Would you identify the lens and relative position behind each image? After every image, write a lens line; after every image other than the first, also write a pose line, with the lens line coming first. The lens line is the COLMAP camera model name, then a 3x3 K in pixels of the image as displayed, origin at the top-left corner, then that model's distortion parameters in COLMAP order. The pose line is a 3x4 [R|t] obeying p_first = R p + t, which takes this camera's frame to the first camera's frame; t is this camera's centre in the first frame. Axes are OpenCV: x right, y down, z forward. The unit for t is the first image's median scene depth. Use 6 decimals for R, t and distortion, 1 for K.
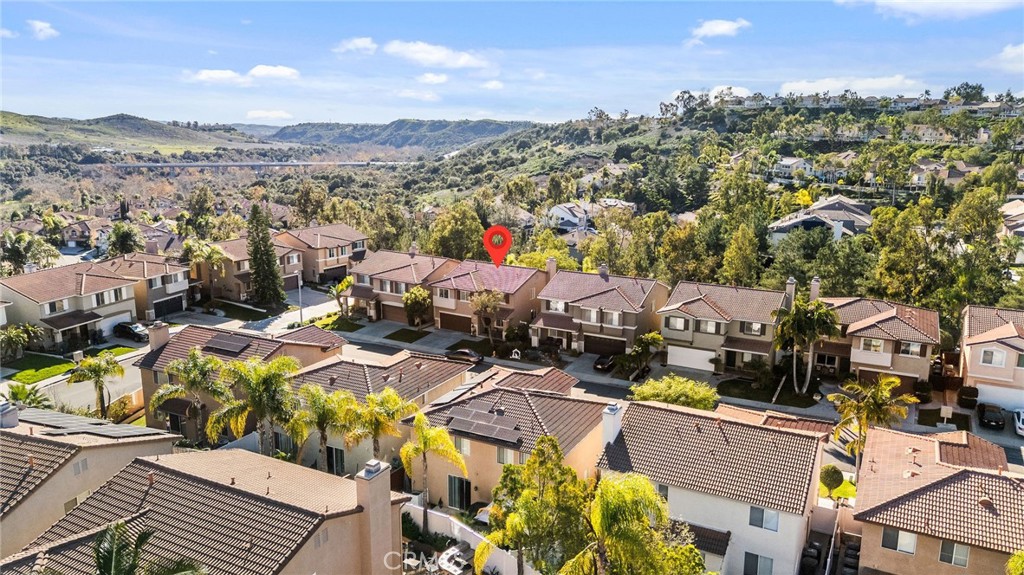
lens RADIAL K [[757.0, 0, 512.0], [0, 757.0, 287.5], [0, 0, 1]] dist [0.061520, -0.068854]
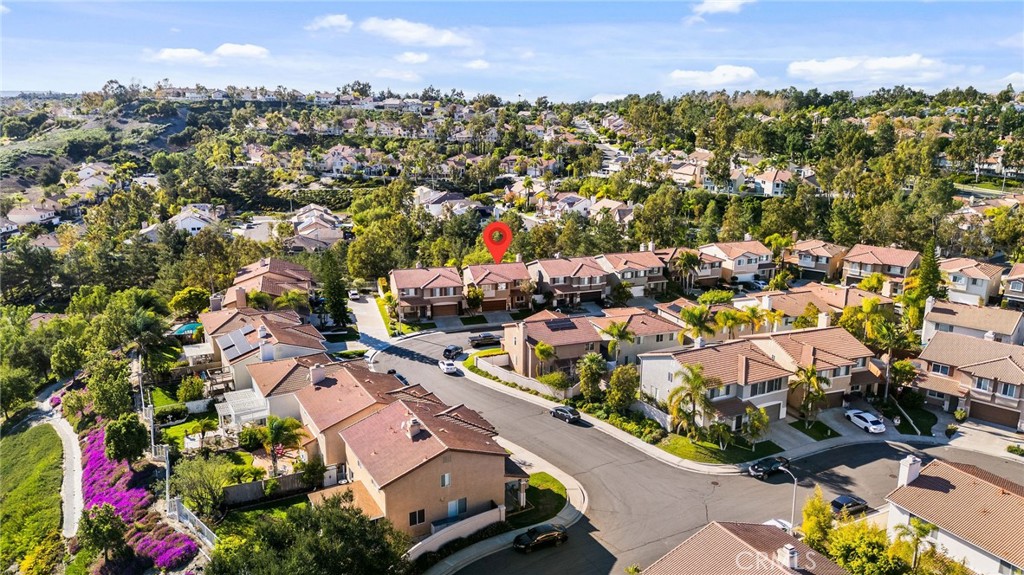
lens RADIAL K [[757.0, 0, 512.0], [0, 757.0, 287.5], [0, 0, 1]] dist [0.061520, -0.068854]
pose [[0.665548, -0.187243, 0.722486, -1.095143], [0.162284, 0.981164, 0.104789, -0.136150], [-0.728499, 0.047506, 0.683398, -0.064408]]
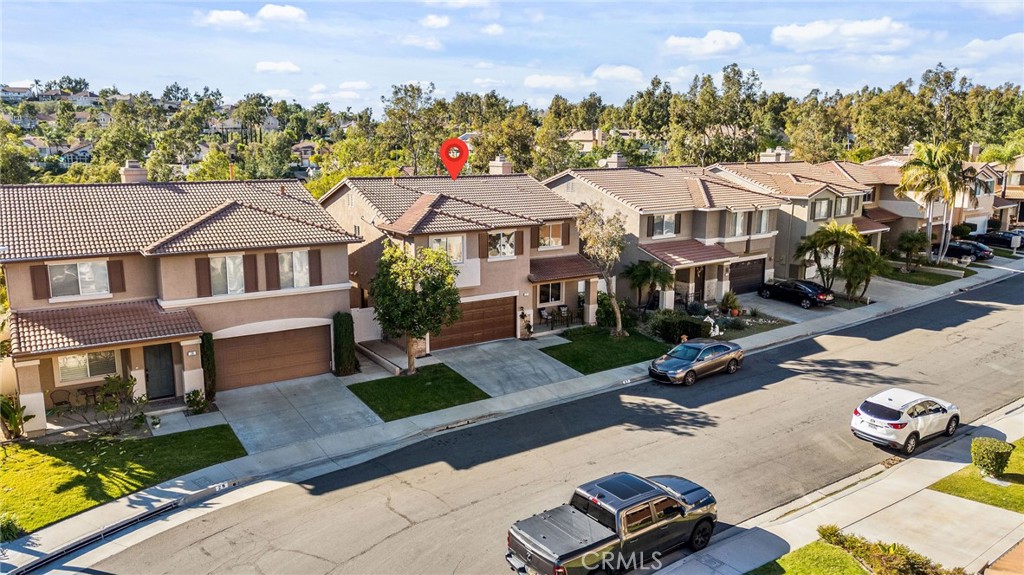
lens RADIAL K [[757.0, 0, 512.0], [0, 757.0, 287.5], [0, 0, 1]] dist [0.061520, -0.068854]
pose [[0.412642, -0.177621, 0.893408, -0.386148], [0.200533, 0.974455, 0.101113, -0.004486], [-0.888546, 0.137434, 0.437720, 0.781200]]
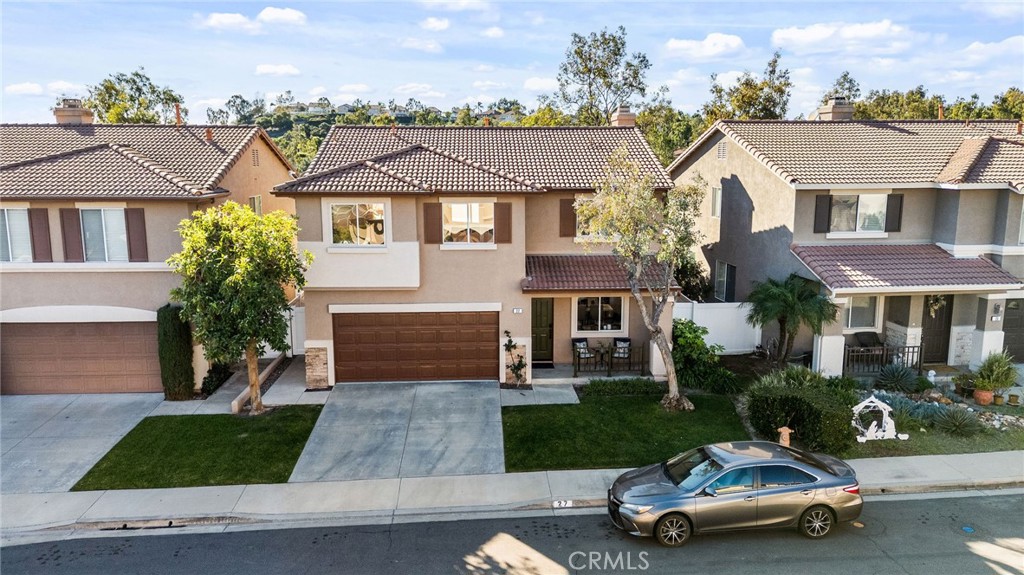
lens RADIAL K [[757.0, 0, 512.0], [0, 757.0, 287.5], [0, 0, 1]] dist [0.061520, -0.068854]
pose [[0.818428, -0.104803, 0.564970, -0.174136], [0.131592, 0.991281, -0.006743, 0.032773], [-0.559338, 0.079864, 0.825084, 0.756231]]
